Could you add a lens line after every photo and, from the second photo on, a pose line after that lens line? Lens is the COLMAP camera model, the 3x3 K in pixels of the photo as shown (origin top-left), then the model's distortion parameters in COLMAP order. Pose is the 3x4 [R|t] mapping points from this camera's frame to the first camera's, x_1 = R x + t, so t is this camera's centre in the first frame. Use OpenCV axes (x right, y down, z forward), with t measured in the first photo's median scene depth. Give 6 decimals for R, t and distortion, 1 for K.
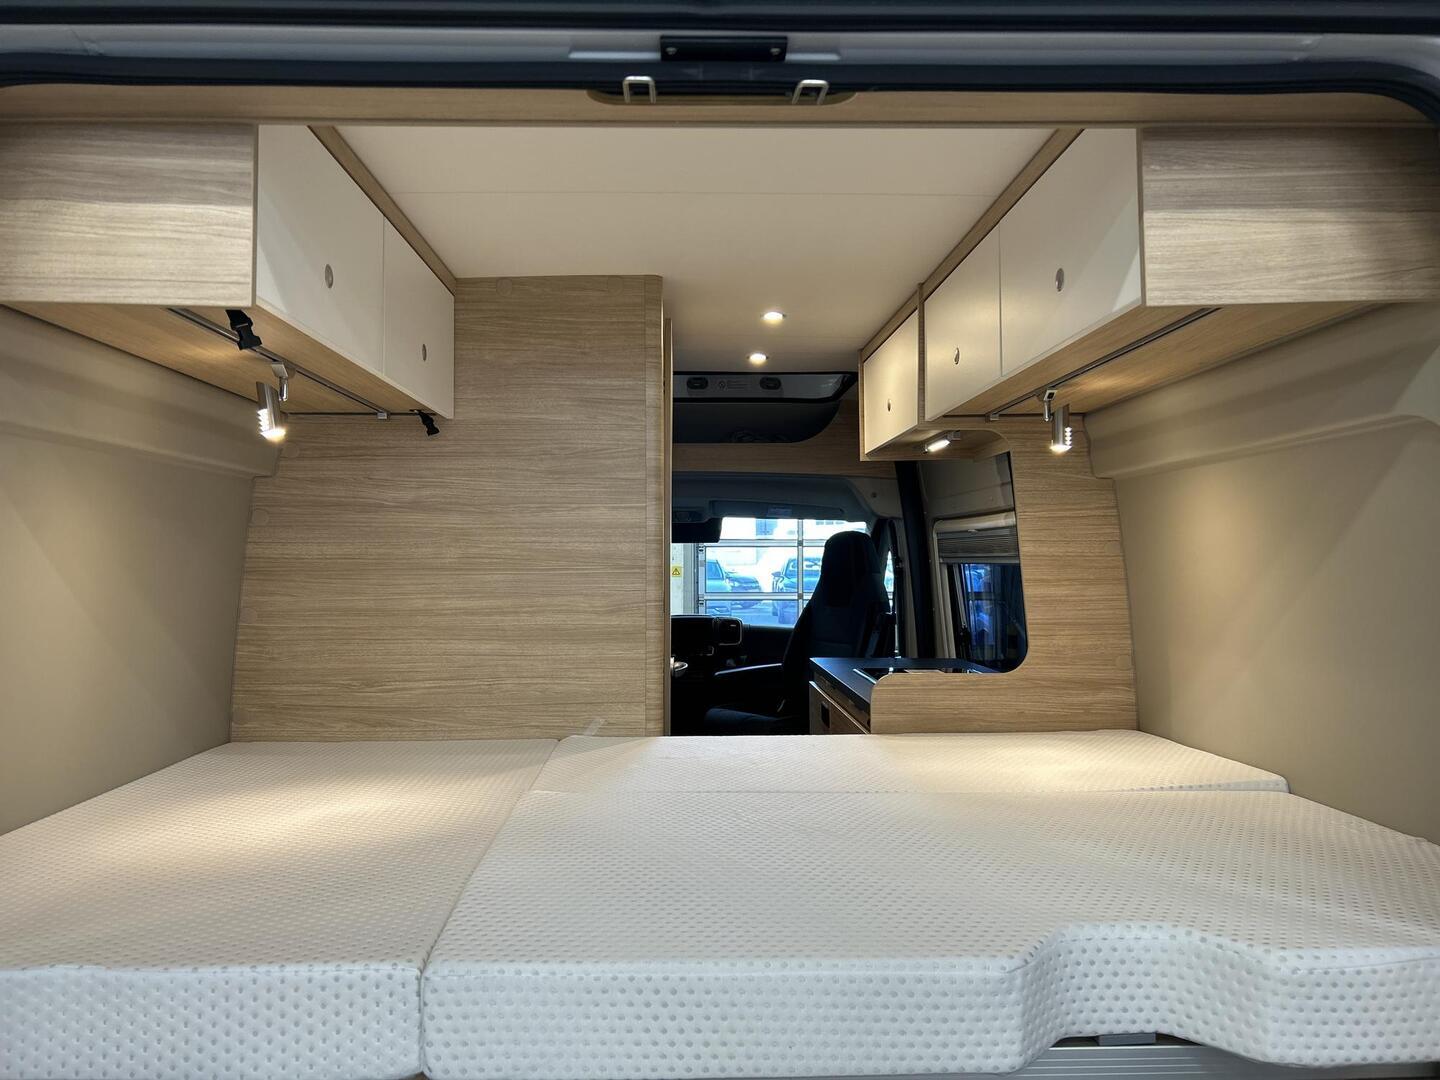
lens RADIAL K [[1077.9, 0, 720.0], [0, 1077.9, 540.0], [0, 0, 1]] dist [0.091810, -0.132256]
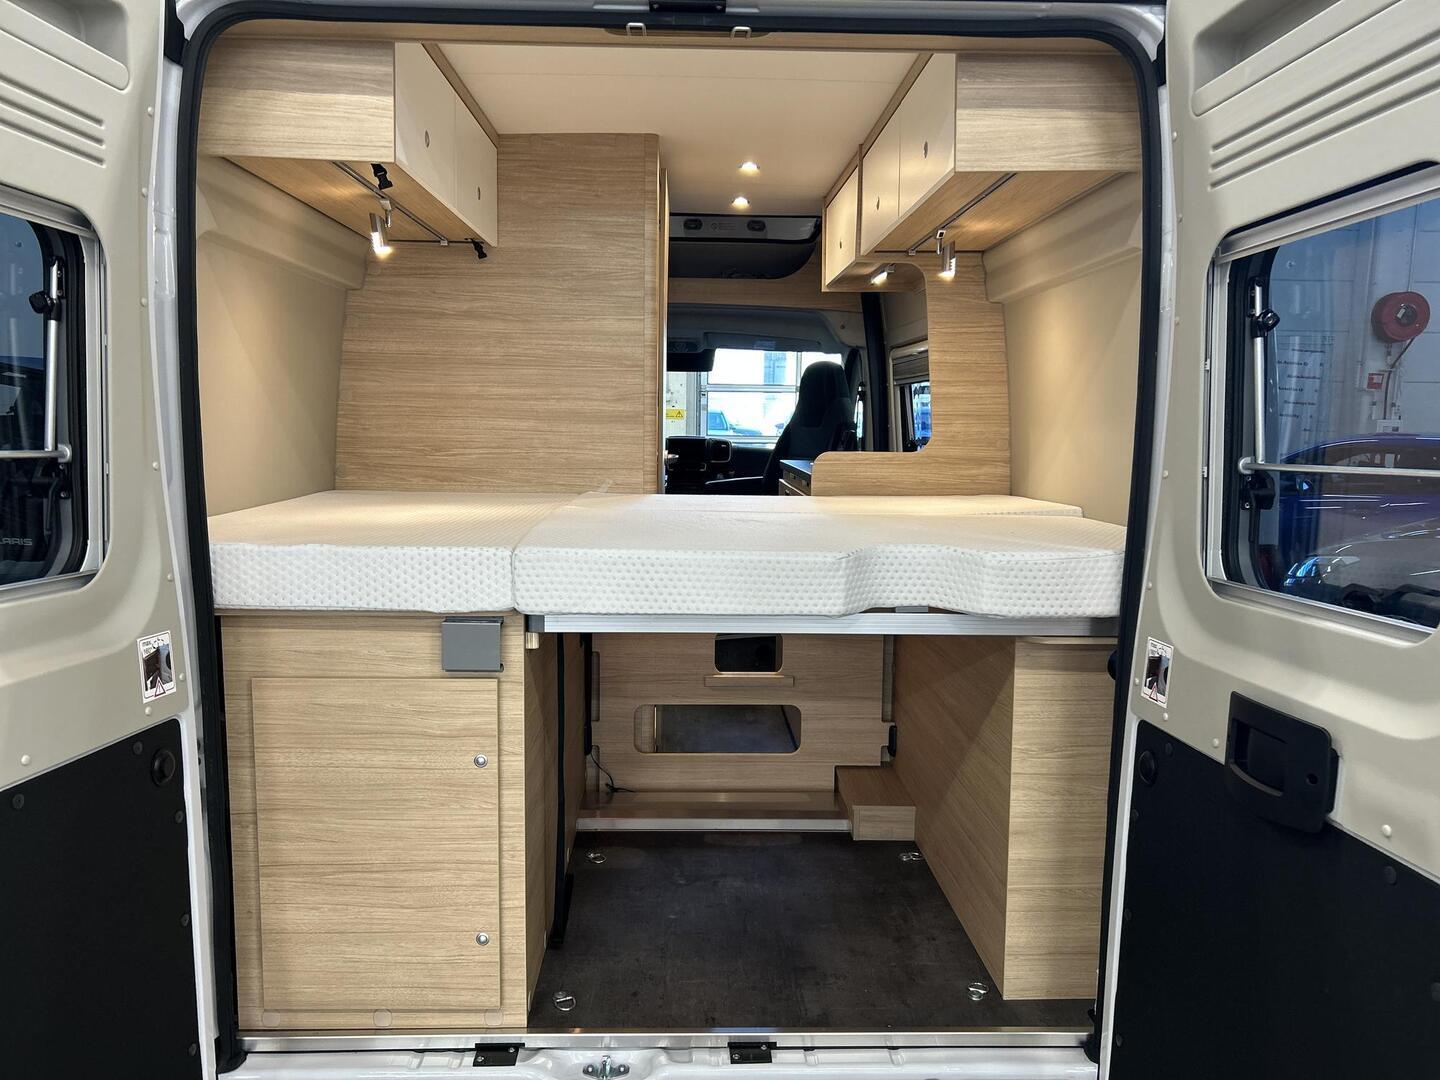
lens RADIAL K [[1077.9, 0, 720.0], [0, 1077.9, 540.0], [0, 0, 1]] dist [0.091810, -0.132256]
pose [[0.999819, 0.018509, -0.004298, 0.034371], [-0.017767, 0.990837, 0.133887, 0.058386], [0.006737, -0.133786, 0.990987, -0.343180]]
